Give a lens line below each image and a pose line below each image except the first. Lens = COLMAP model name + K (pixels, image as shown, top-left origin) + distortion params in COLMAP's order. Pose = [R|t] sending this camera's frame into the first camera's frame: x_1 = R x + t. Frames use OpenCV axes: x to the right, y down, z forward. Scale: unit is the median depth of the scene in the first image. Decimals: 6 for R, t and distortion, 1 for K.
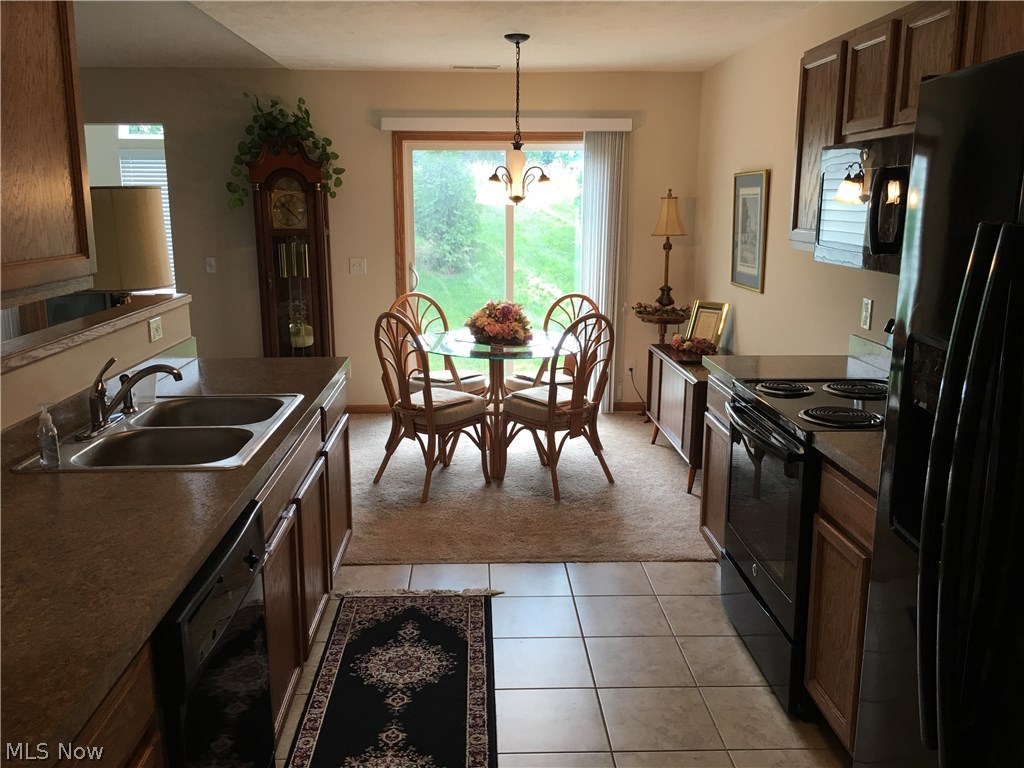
lens RADIAL K [[870.0, 0, 507.9], [0, 870.0, 378.9], [0, 0, 1]] dist [0.073388, -0.093498]
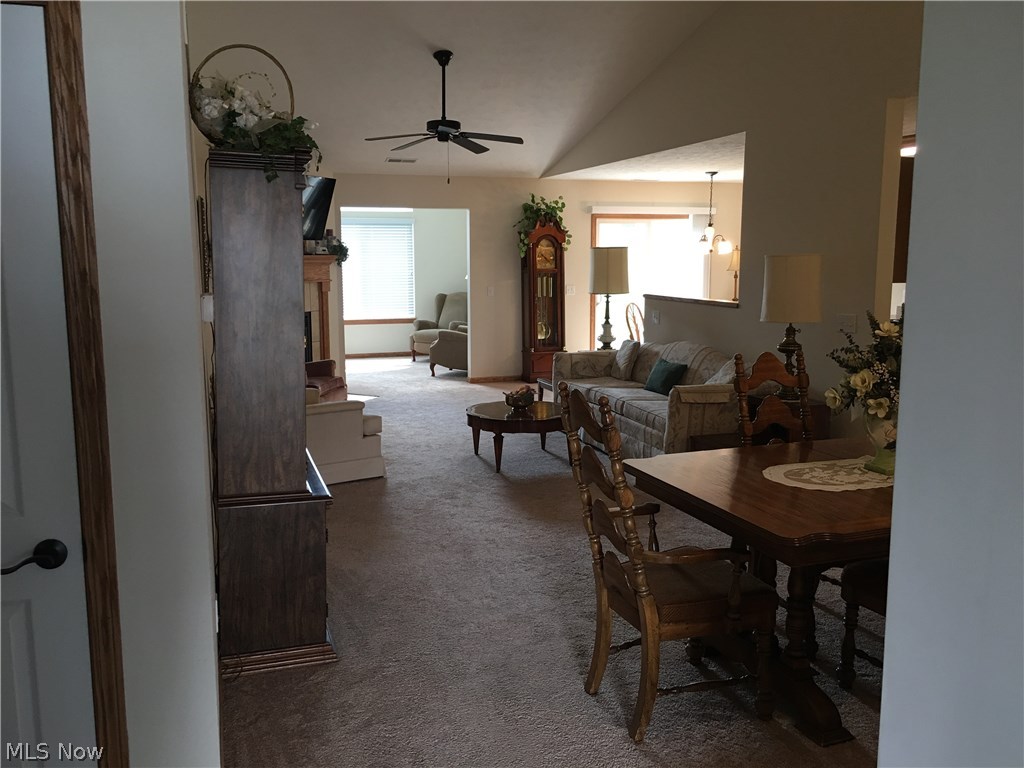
lens RADIAL K [[870.0, 0, 507.9], [0, 870.0, 378.9], [0, 0, 1]] dist [0.073388, -0.093498]
pose [[0.958677, -0.042443, 0.281312, -0.818398], [0.059254, 0.996912, -0.051524, 0.131390], [-0.278257, 0.066064, 0.958232, -0.623102]]
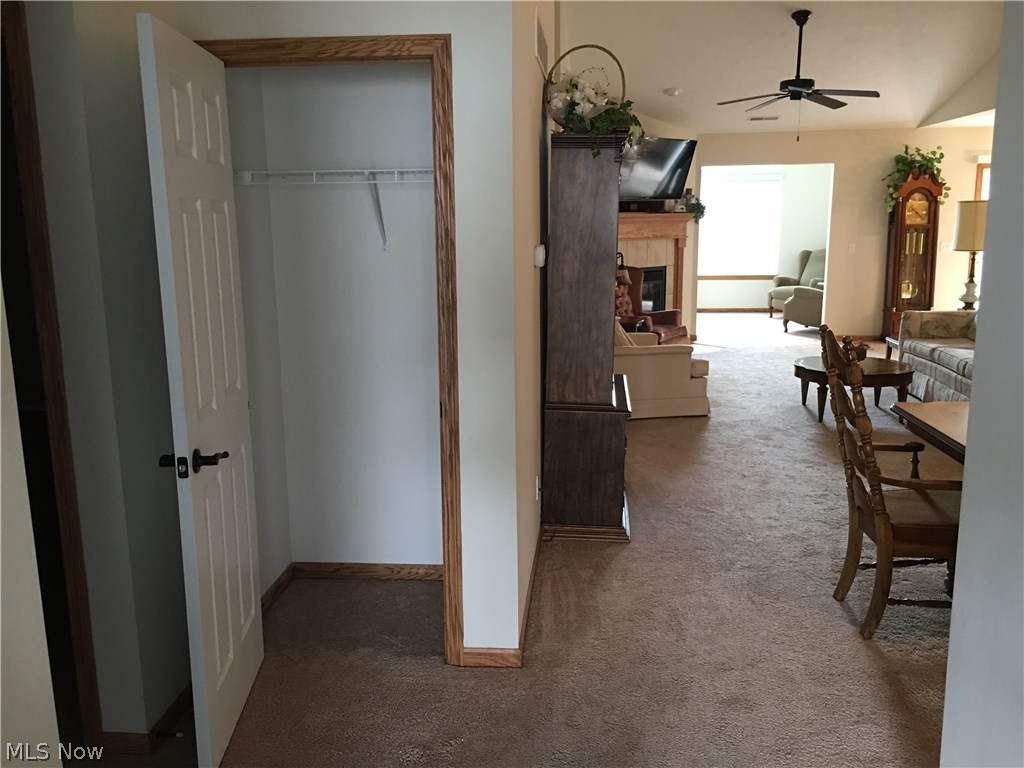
lens RADIAL K [[870.0, 0, 507.9], [0, 870.0, 378.9], [0, 0, 1]] dist [0.073388, -0.093498]
pose [[0.989850, 0.016033, -0.141210, -0.772881], [-0.017987, 0.999759, -0.012567, 0.155307], [0.140975, 0.014980, 0.989900, -0.748533]]
